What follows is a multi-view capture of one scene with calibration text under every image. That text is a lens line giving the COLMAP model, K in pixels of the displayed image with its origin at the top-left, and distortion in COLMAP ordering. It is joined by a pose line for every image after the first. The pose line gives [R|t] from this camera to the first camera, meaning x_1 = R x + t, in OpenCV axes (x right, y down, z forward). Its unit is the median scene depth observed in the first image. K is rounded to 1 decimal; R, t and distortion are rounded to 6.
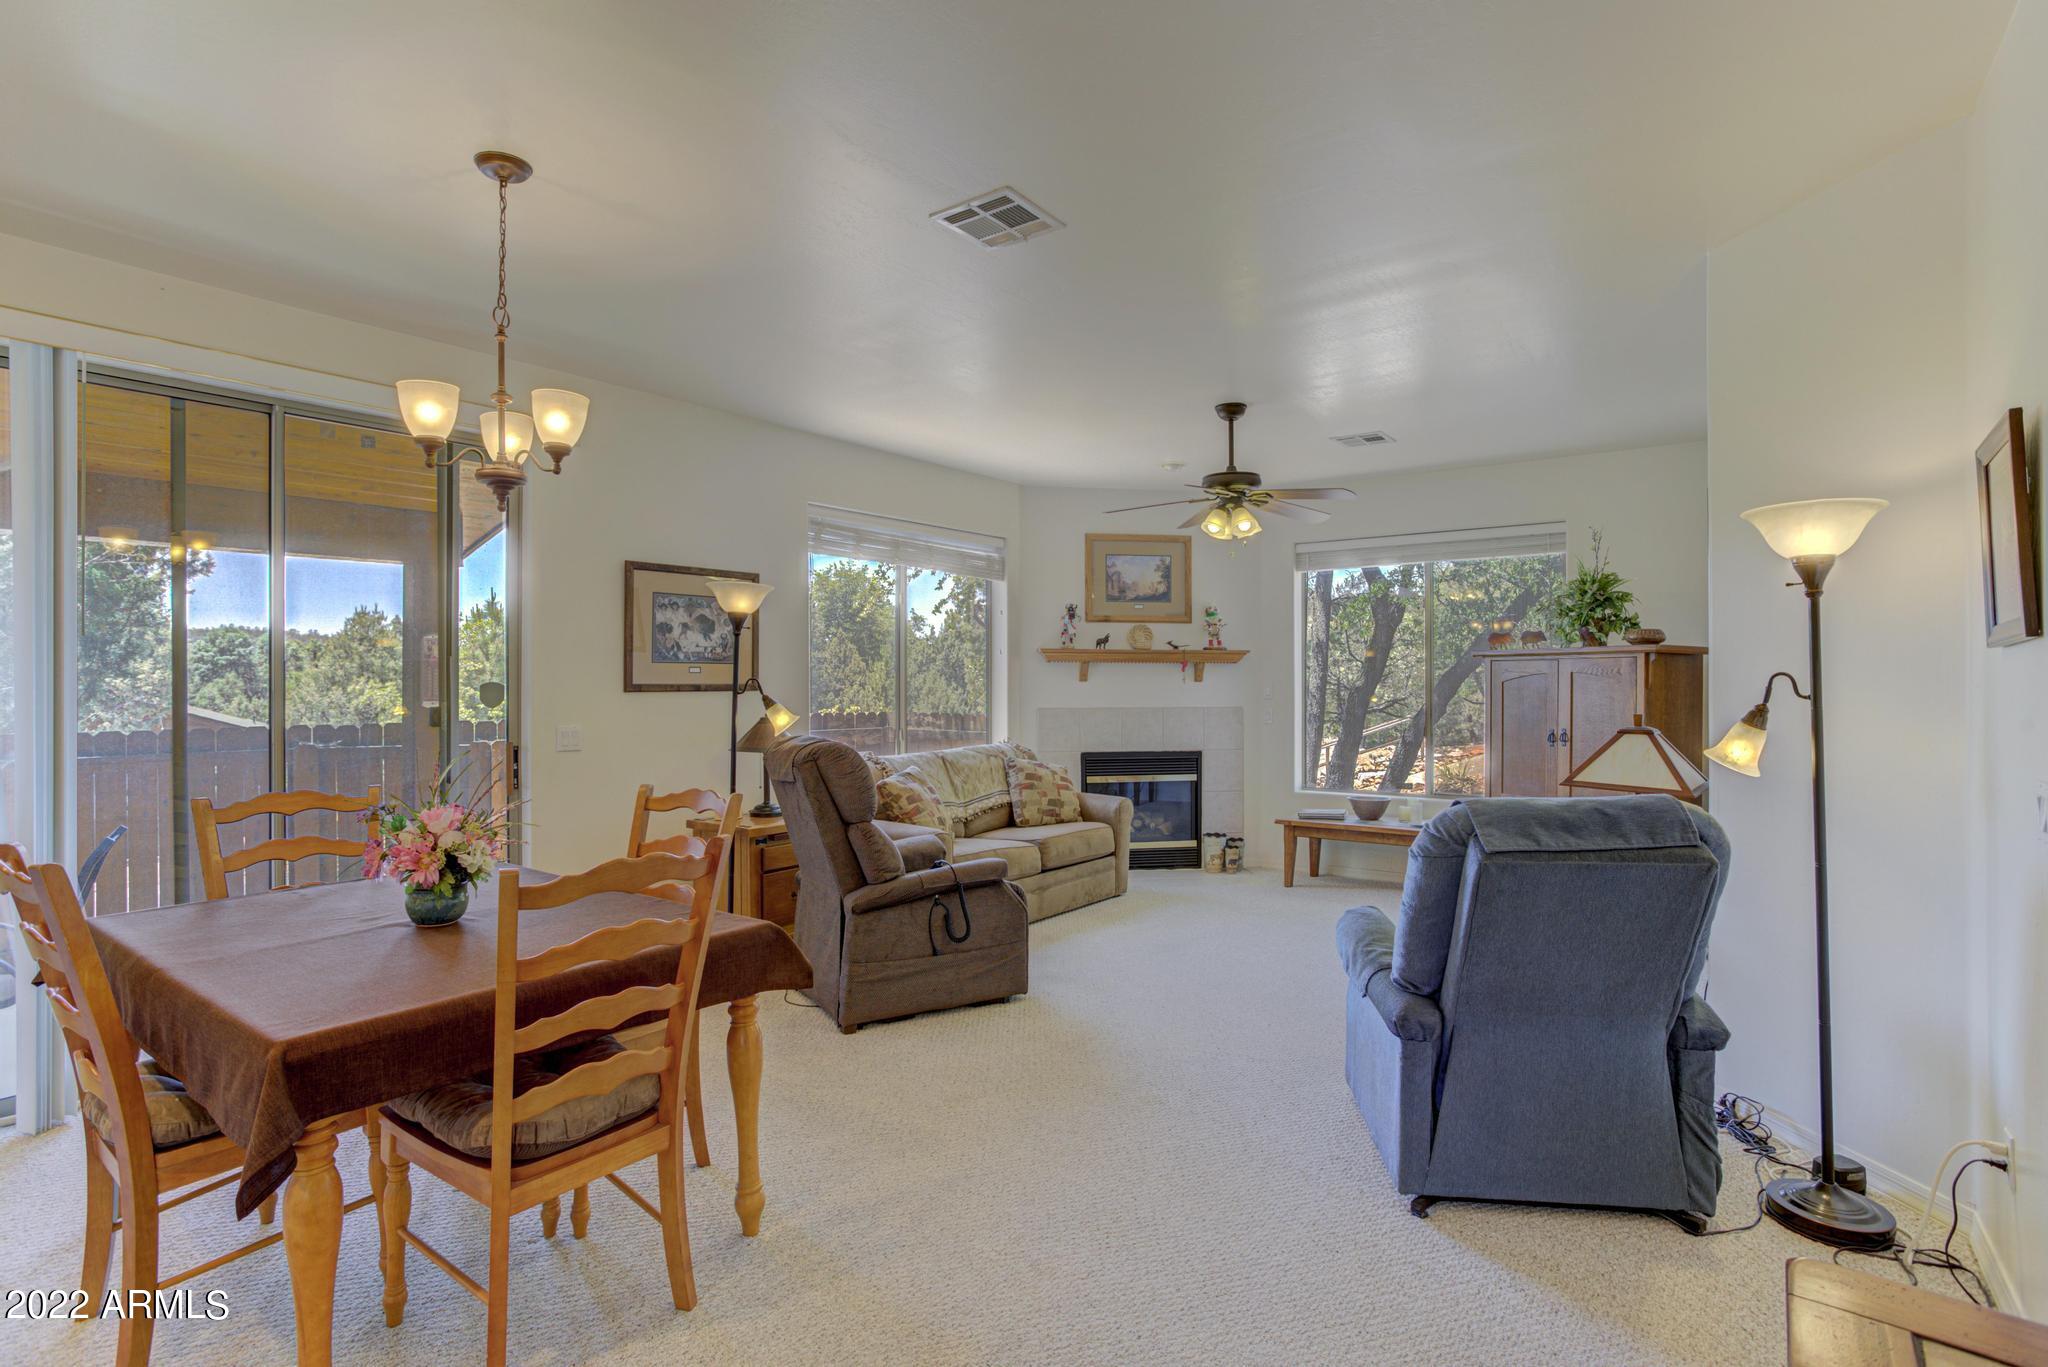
lens RADIAL K [[996.4, 0, 1074.2], [0, 996.4, 671.8], [0, 0, 1]] dist [-0.026697, 0.015252]
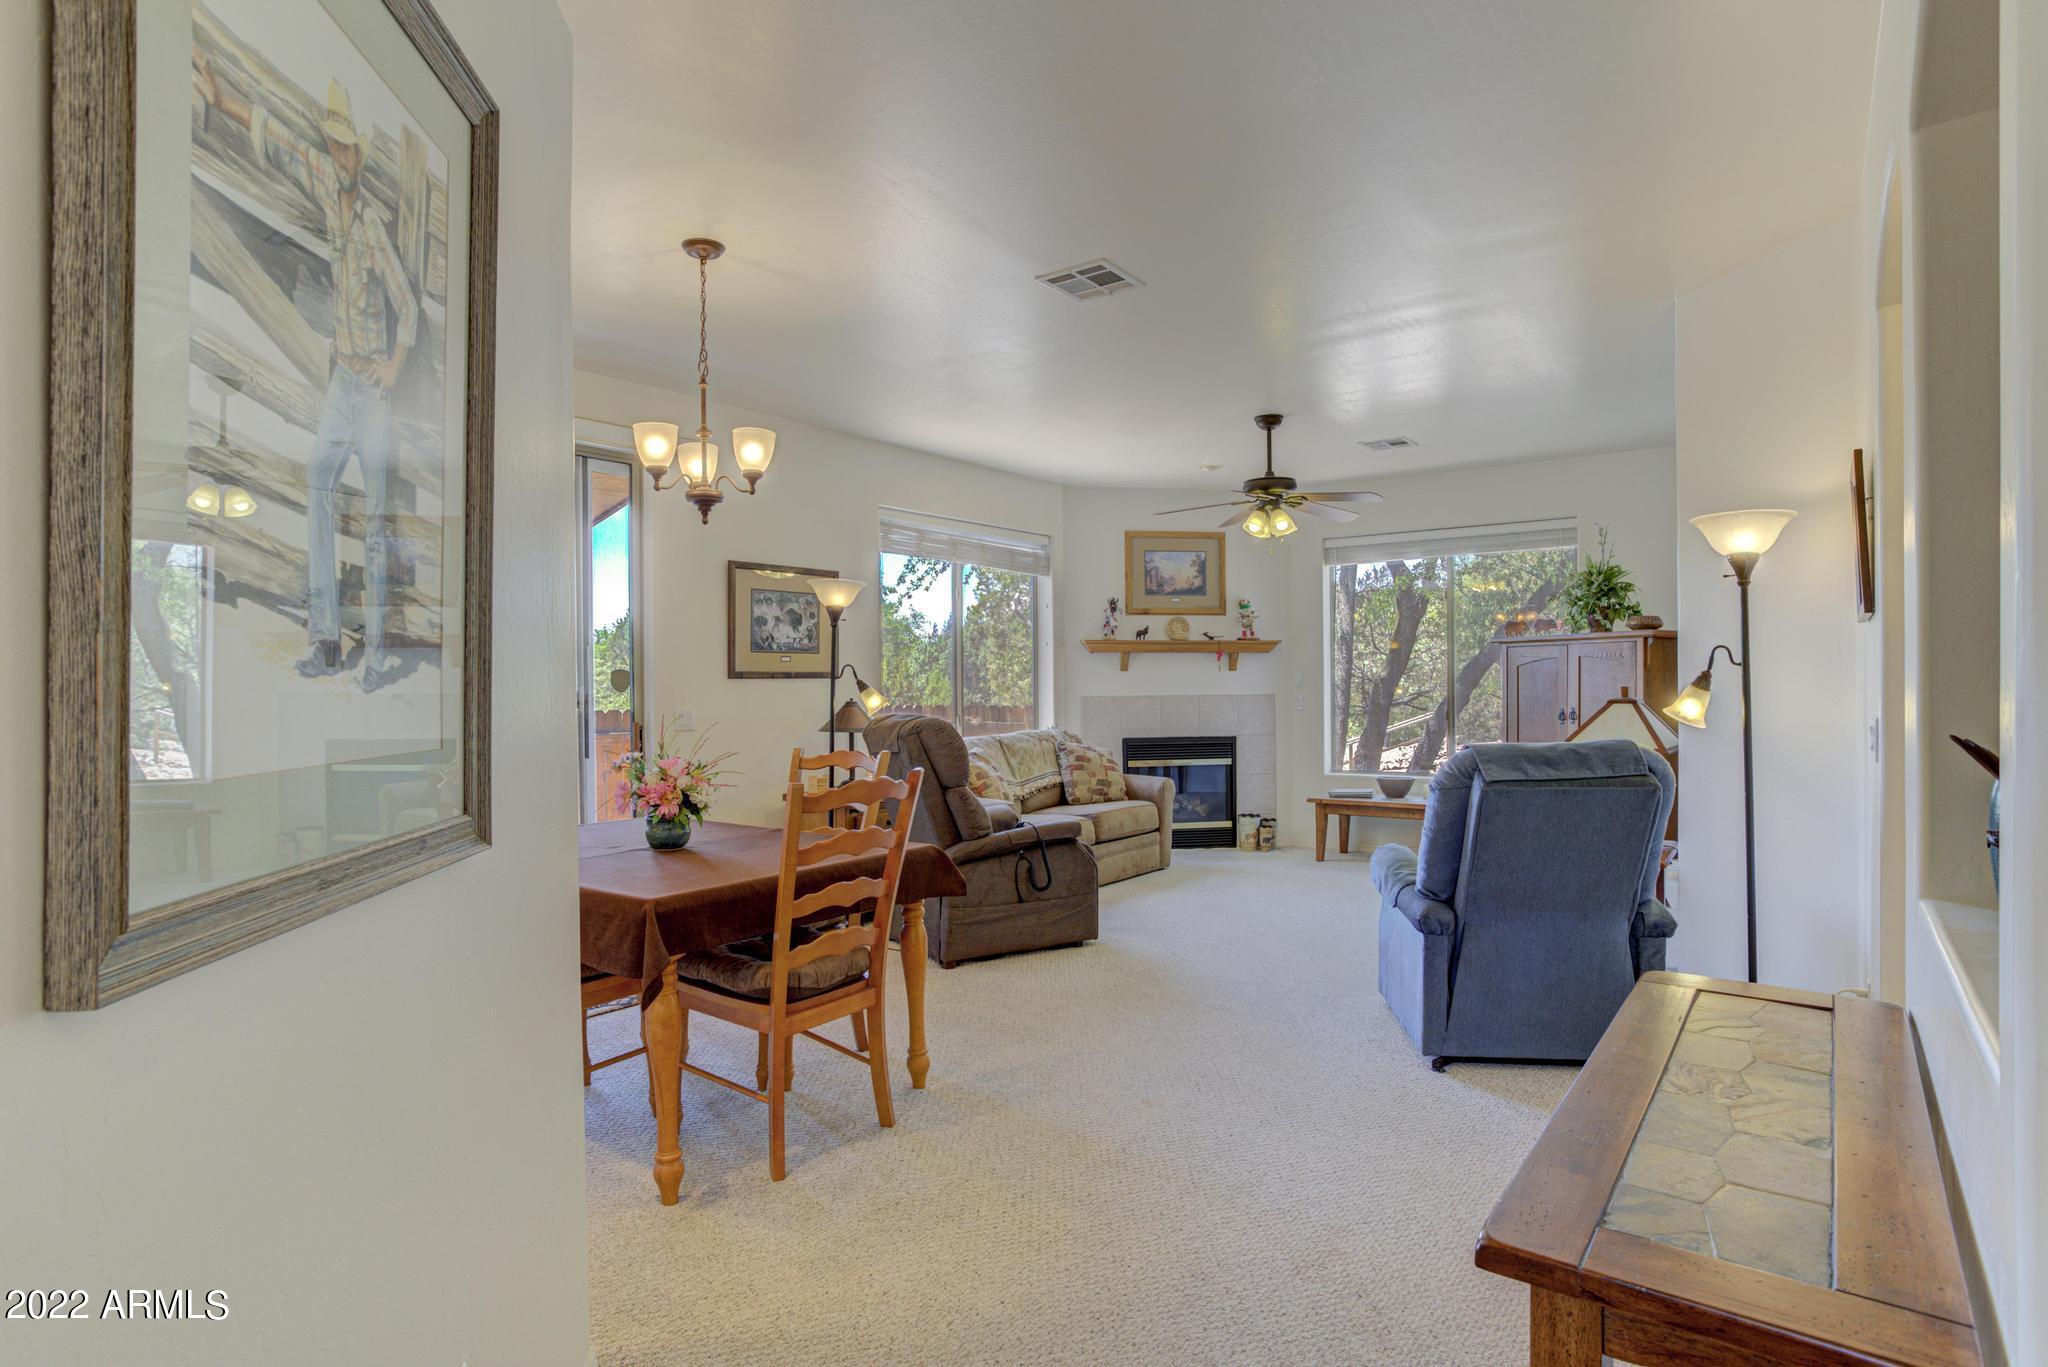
lens RADIAL K [[1078.2, 0, 1078.8], [0, 1078.2, 681.7], [0, 0, 1]] dist [-0.017121, -0.002917]
pose [[0.999961, -0.007402, 0.004718, -0.073140], [0.007363, 0.999940, 0.008144, 0.018777], [-0.004778, -0.008109, 0.999956, -0.235008]]
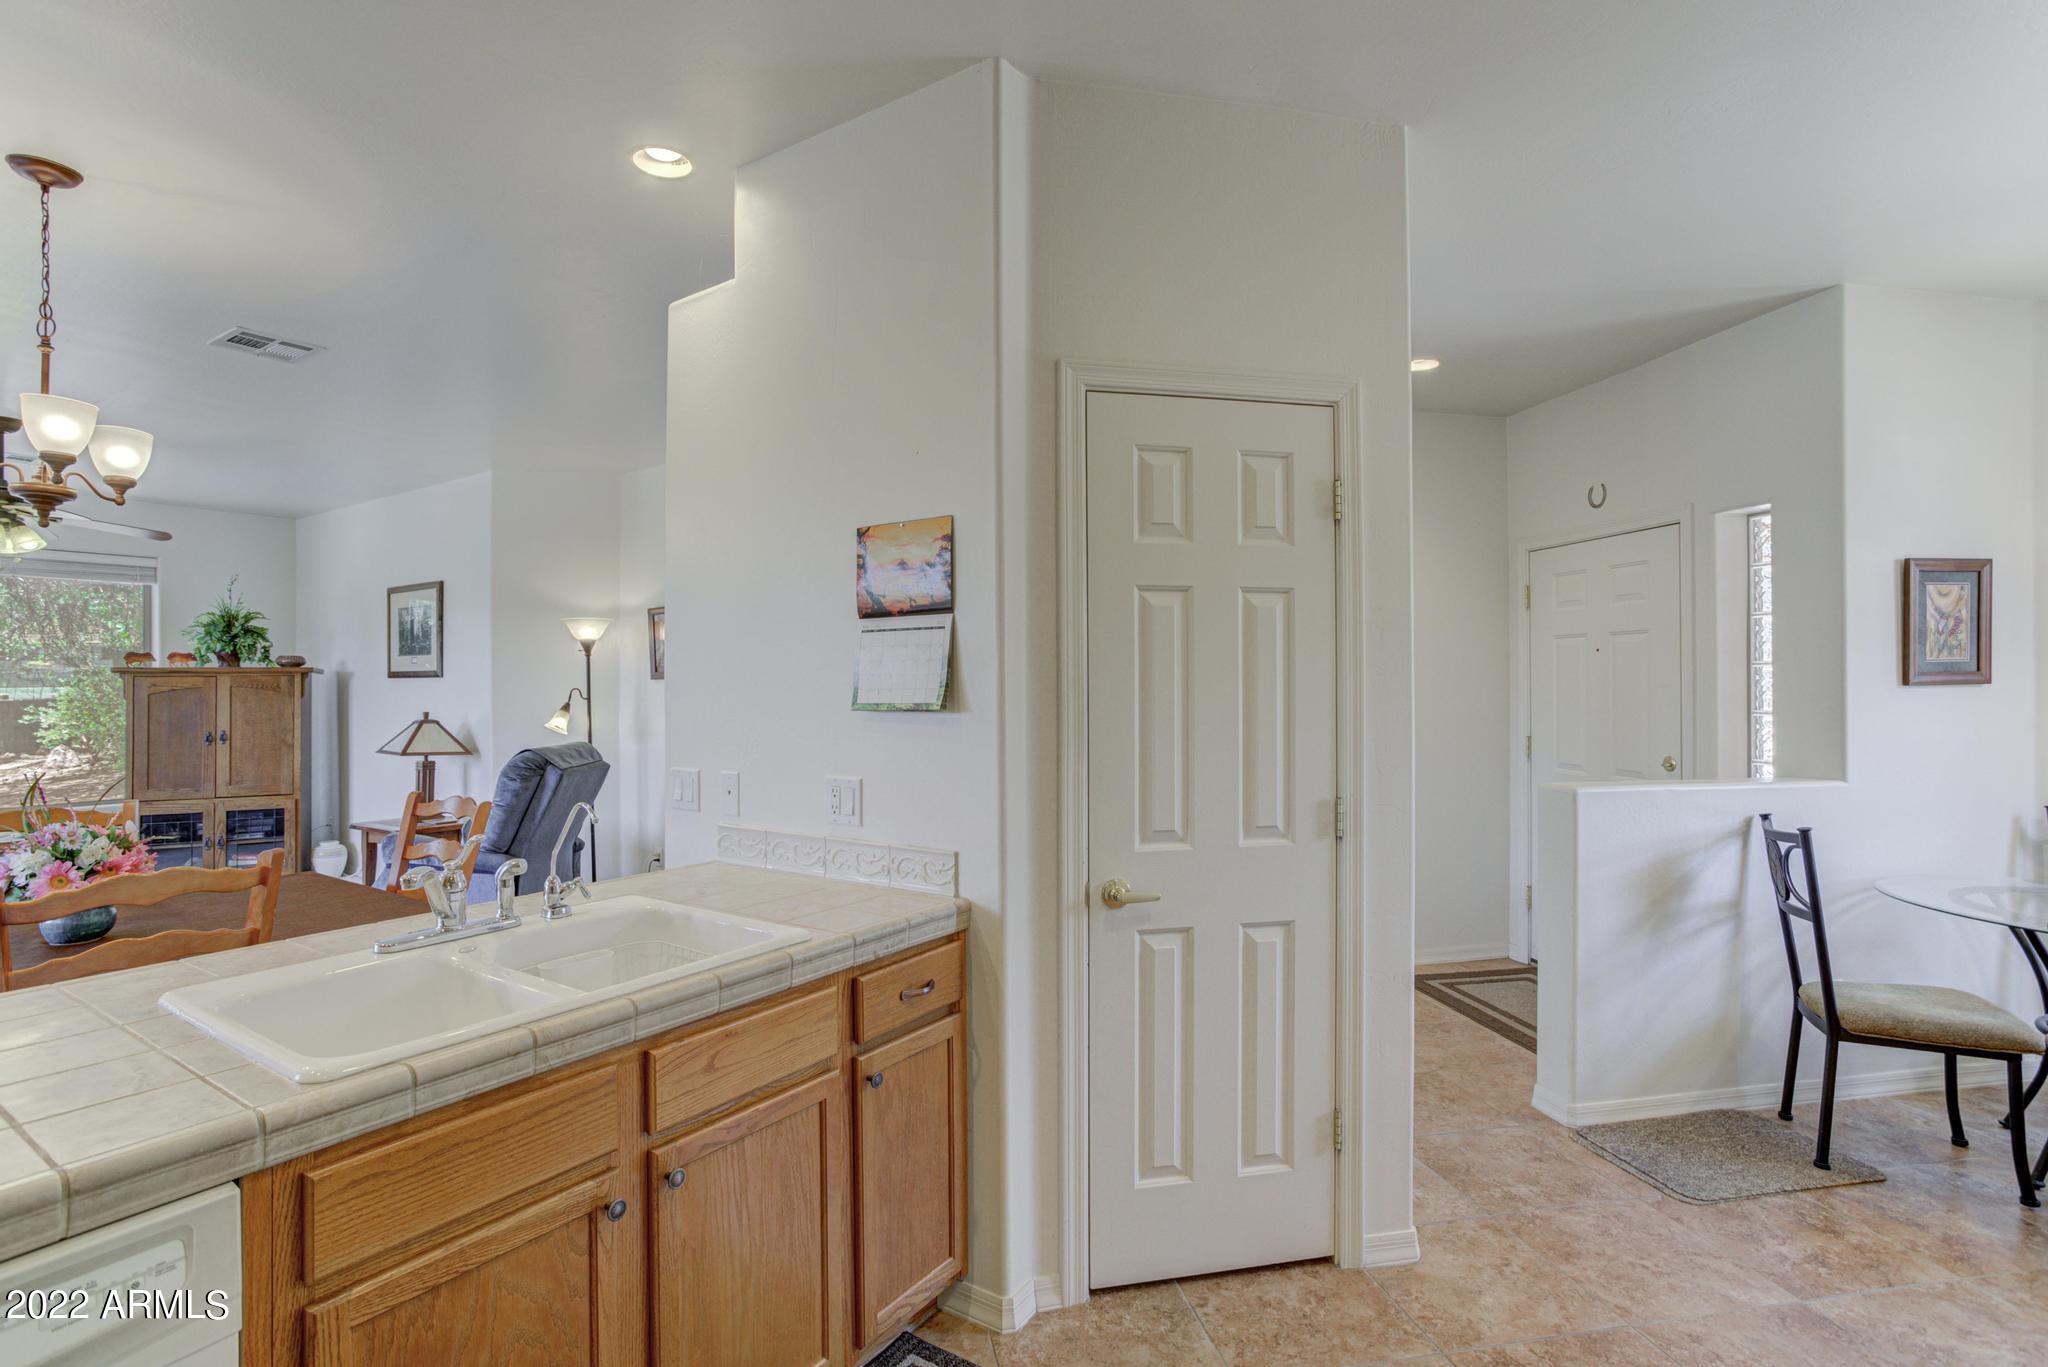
lens RADIAL K [[996.4, 0, 1014.7], [0, 996.4, 677.1], [0, 0, 1]] dist [-0.026697, 0.015252]
pose [[-0.050698, 0.008080, 0.998681, -1.029774], [-0.003359, 0.999960, -0.008261, -0.005673], [-0.998708, -0.003773, -0.050669, 0.058258]]
